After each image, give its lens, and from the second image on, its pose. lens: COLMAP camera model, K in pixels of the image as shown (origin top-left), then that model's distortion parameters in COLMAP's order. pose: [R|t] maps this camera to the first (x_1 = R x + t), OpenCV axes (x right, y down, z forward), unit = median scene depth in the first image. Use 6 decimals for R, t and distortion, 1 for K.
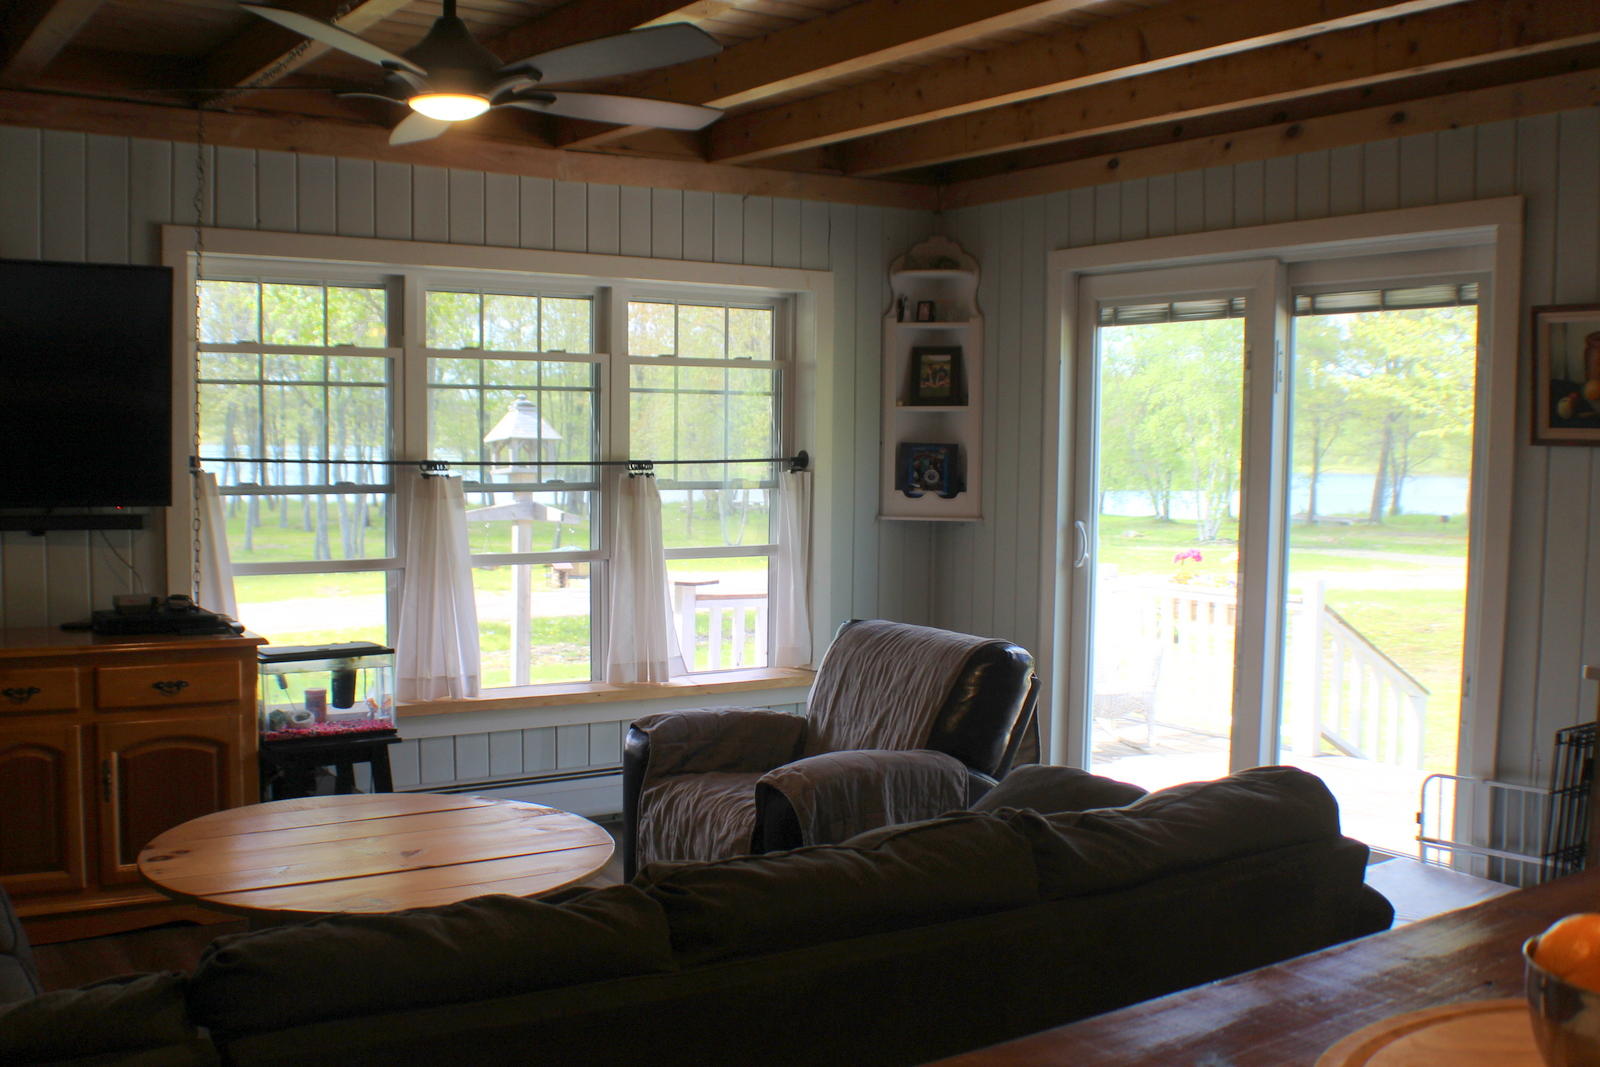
lens RADIAL K [[1639.8, 0, 749.9], [0, 1639.8, 537.7], [0, 0, 1]] dist [-0.151659, -0.022928]
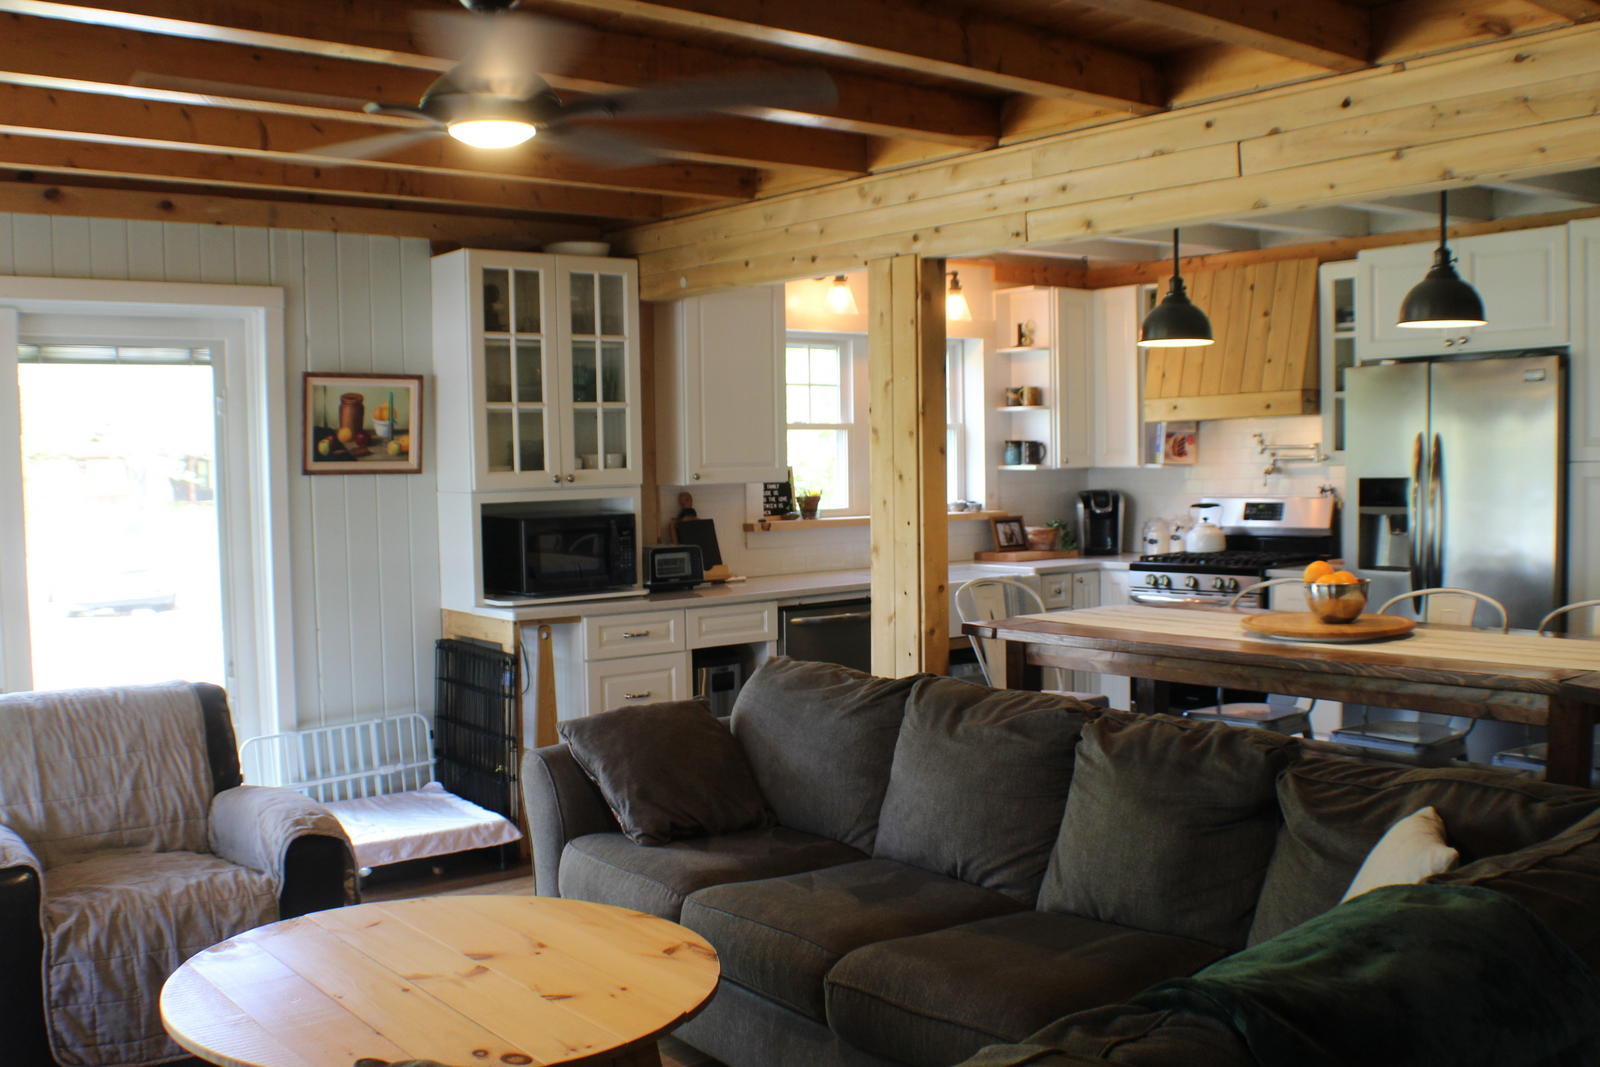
lens RADIAL K [[1503.4, 0, 739.4], [0, 1503.4, 530.8], [0, 0, 1]] dist [-0.167702, 0.037402]
pose [[-0.066181, -0.051693, 0.996468, -0.723728], [0.075963, 0.995498, 0.056688, -0.050521], [-0.994912, 0.079446, -0.061957, 0.653645]]
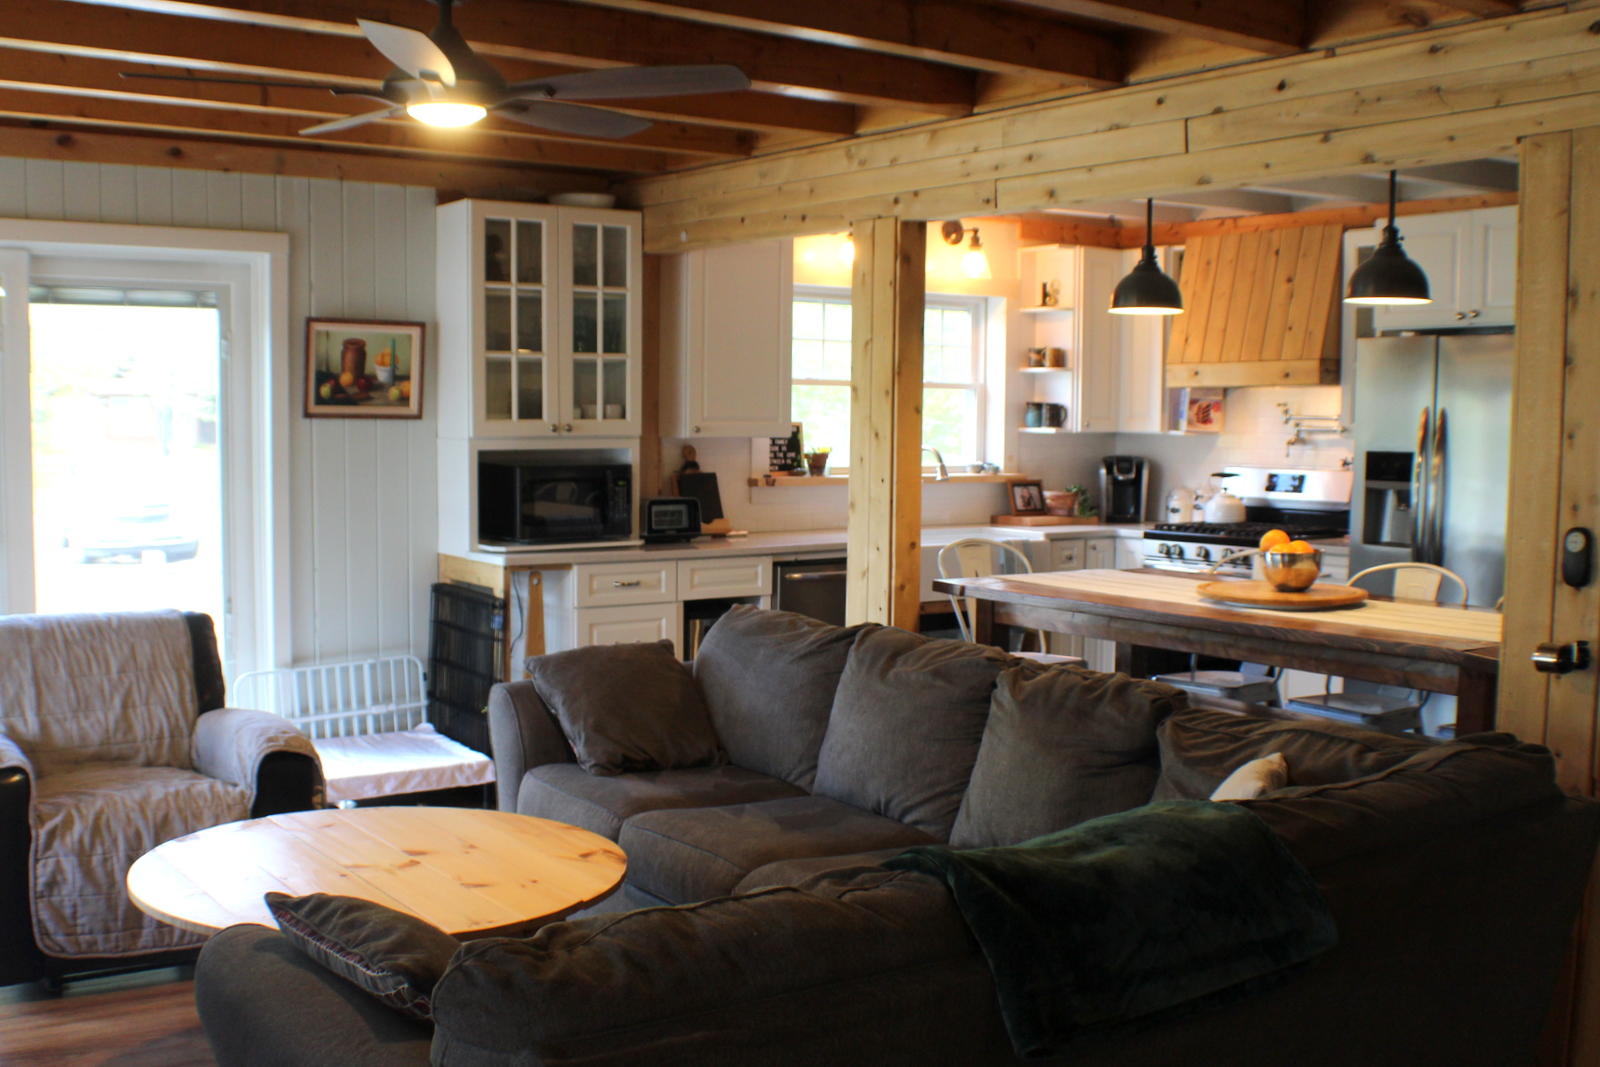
lens RADIAL K [[1639.8, 0, 749.9], [0, 1639.8, 537.7], [0, 0, 1]] dist [-0.151659, -0.022928]
pose [[-0.023513, -0.081344, 0.996409, -0.847642], [0.048784, 0.995404, 0.082413, -0.048065], [-0.998533, 0.050546, -0.019436, 0.592682]]
